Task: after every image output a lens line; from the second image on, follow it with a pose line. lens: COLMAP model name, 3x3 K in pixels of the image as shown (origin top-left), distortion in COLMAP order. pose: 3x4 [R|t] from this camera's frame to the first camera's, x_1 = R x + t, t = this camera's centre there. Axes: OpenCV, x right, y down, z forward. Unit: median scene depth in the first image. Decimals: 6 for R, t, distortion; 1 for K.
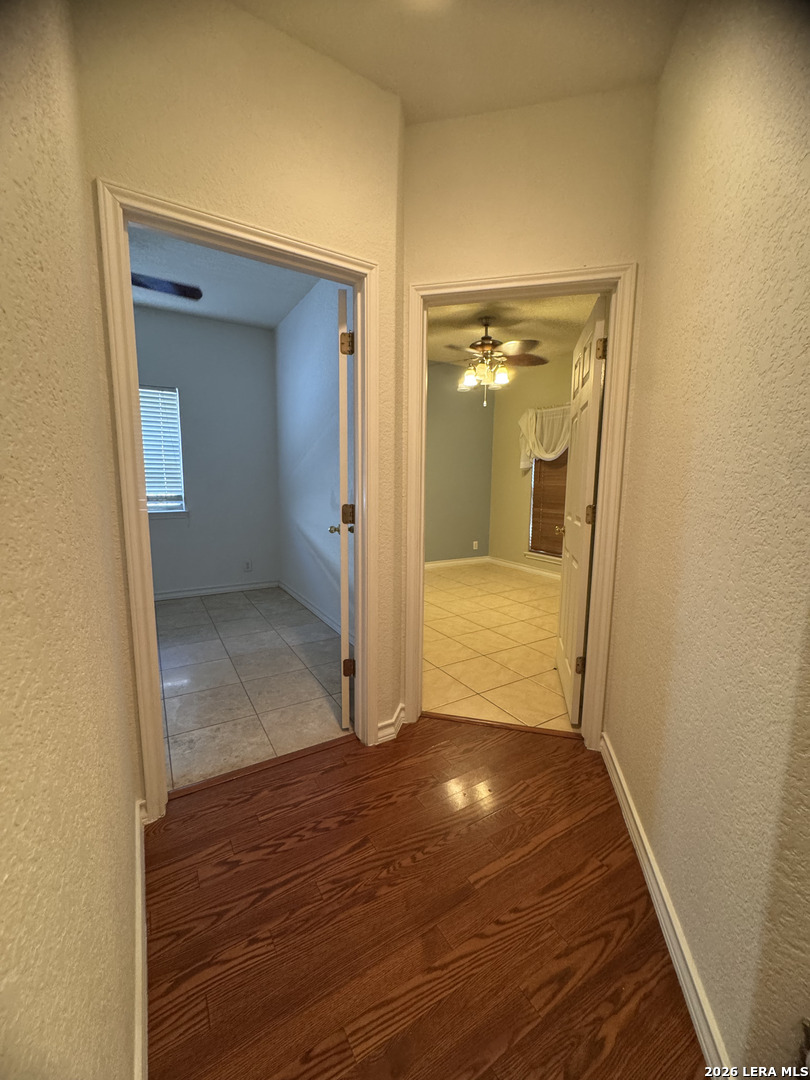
lens RADIAL K [[431.7, 0, 405.0], [0, 431.7, 540.0], [0, 0, 1]] dist [0.006146, -0.003171]
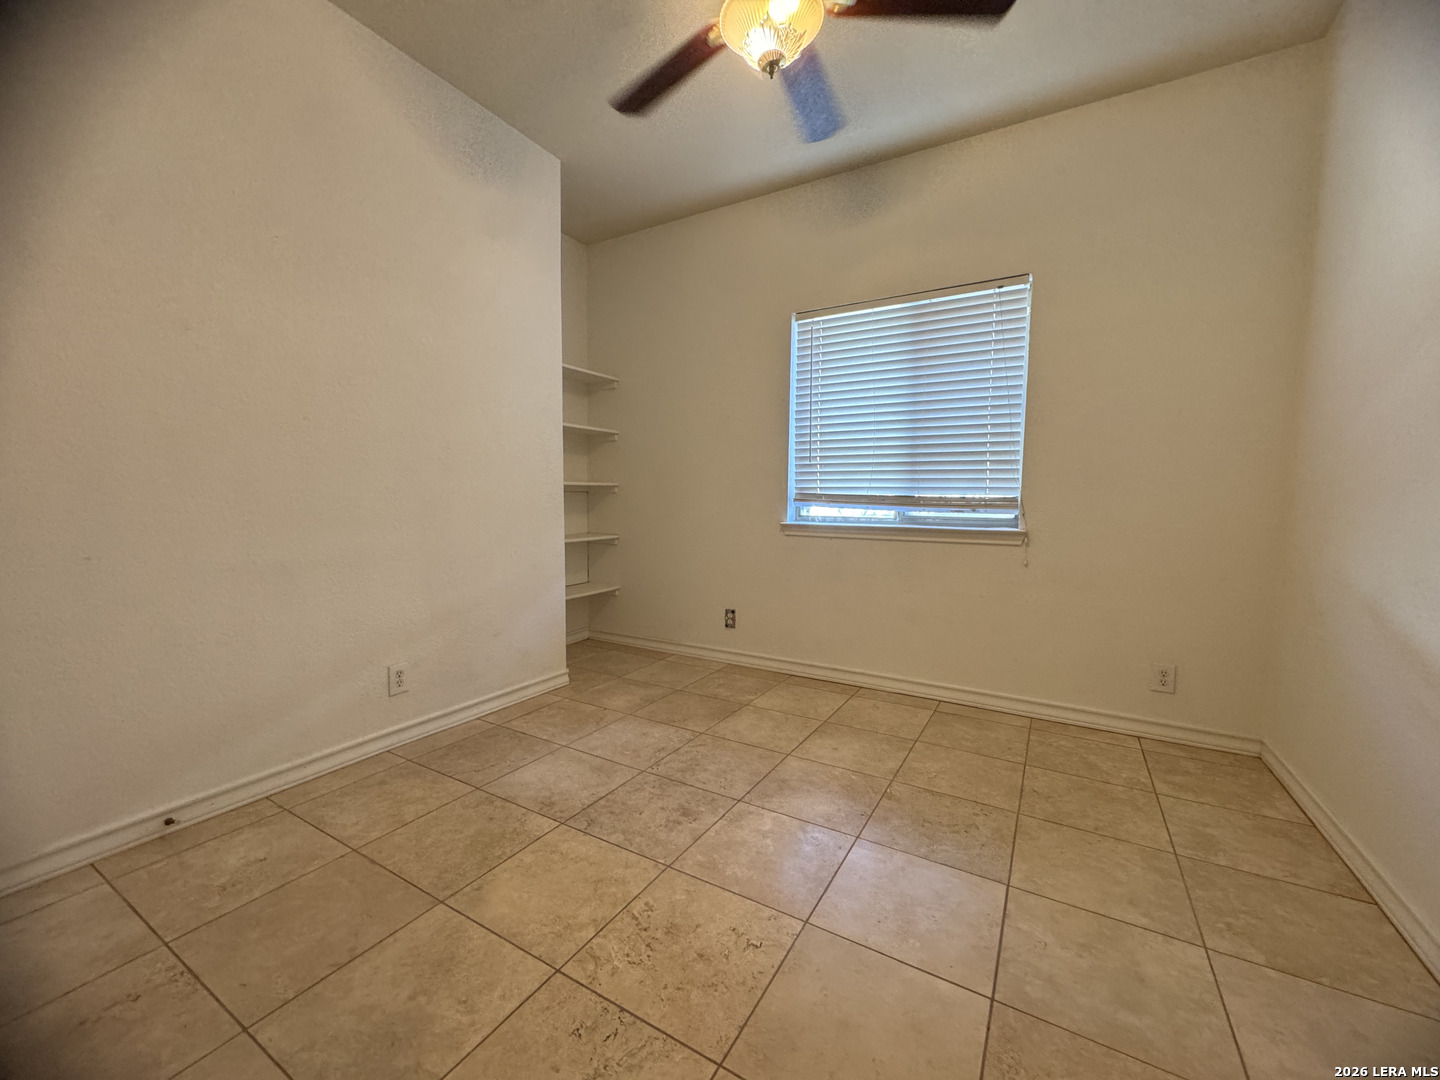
lens RADIAL K [[575.6, 0, 718.8], [0, 575.6, 535.2], [0, 0, 1]] dist [0.006146, -0.003171]
pose [[0.473478, 0.055649, -0.879046, -0.112467], [-0.127825, 0.991778, -0.006065, -0.016149], [0.871481, 0.115235, 0.476699, 0.427563]]
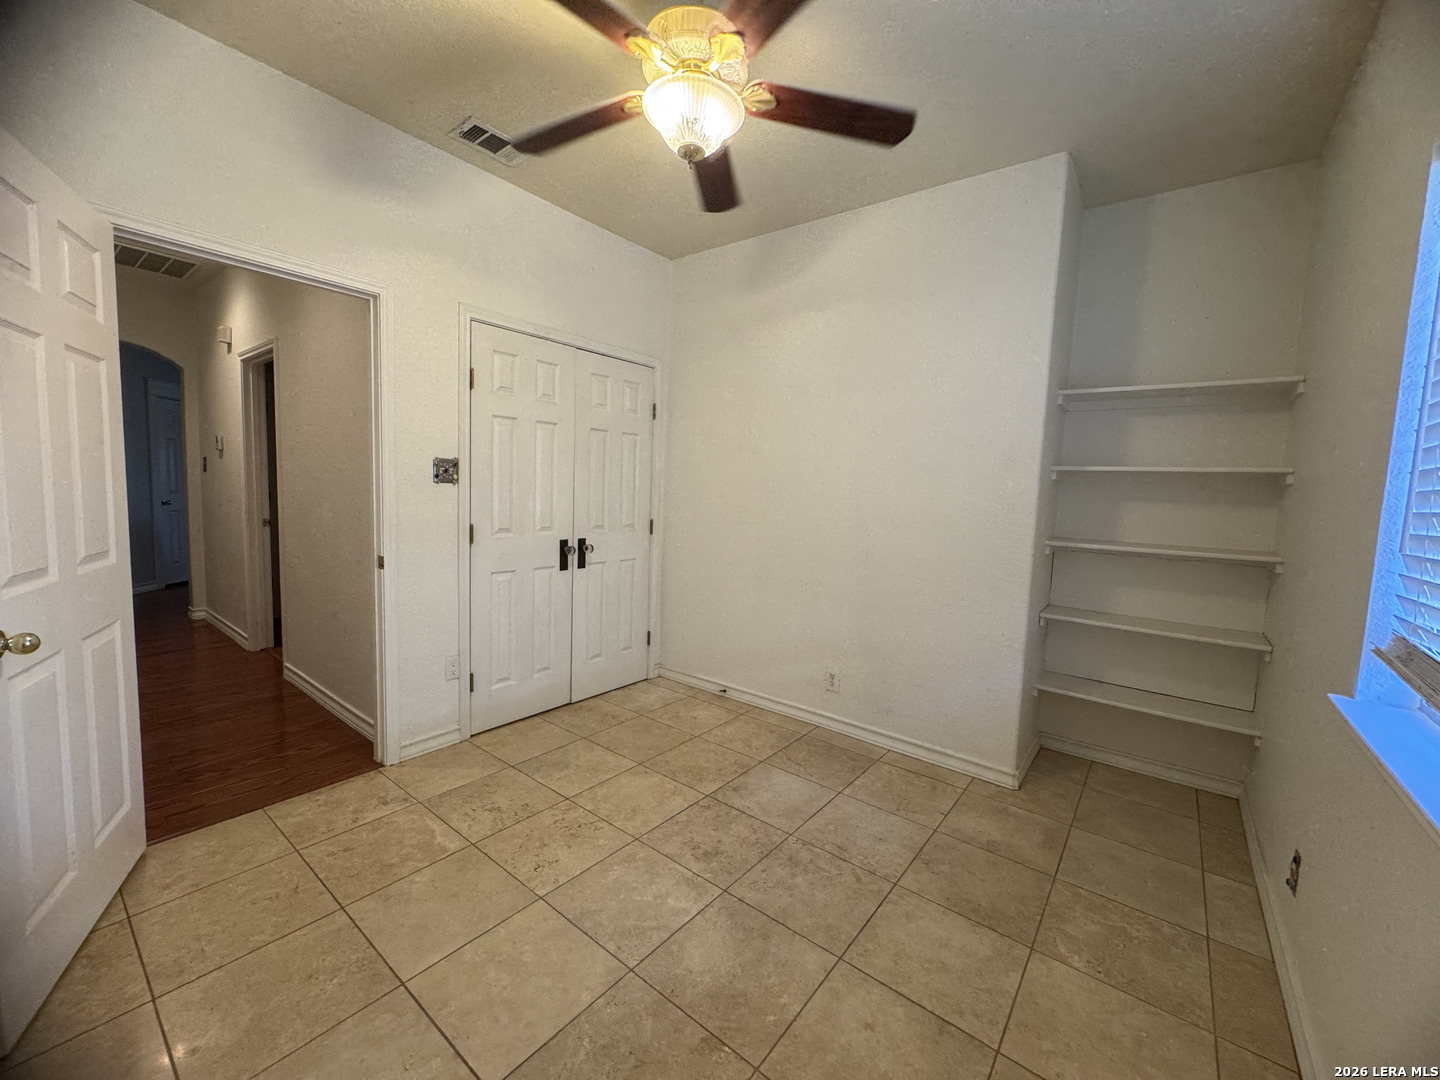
lens RADIAL K [[575.6, 0, 718.8], [0, 575.6, 535.2], [0, 0, 1]] dist [0.006146, -0.003171]
pose [[-0.935035, -0.017080, -0.354143, -0.335478], [-0.095844, 0.973828, 0.206088, -0.164874], [0.341355, 0.226642, -0.912201, 1.027869]]
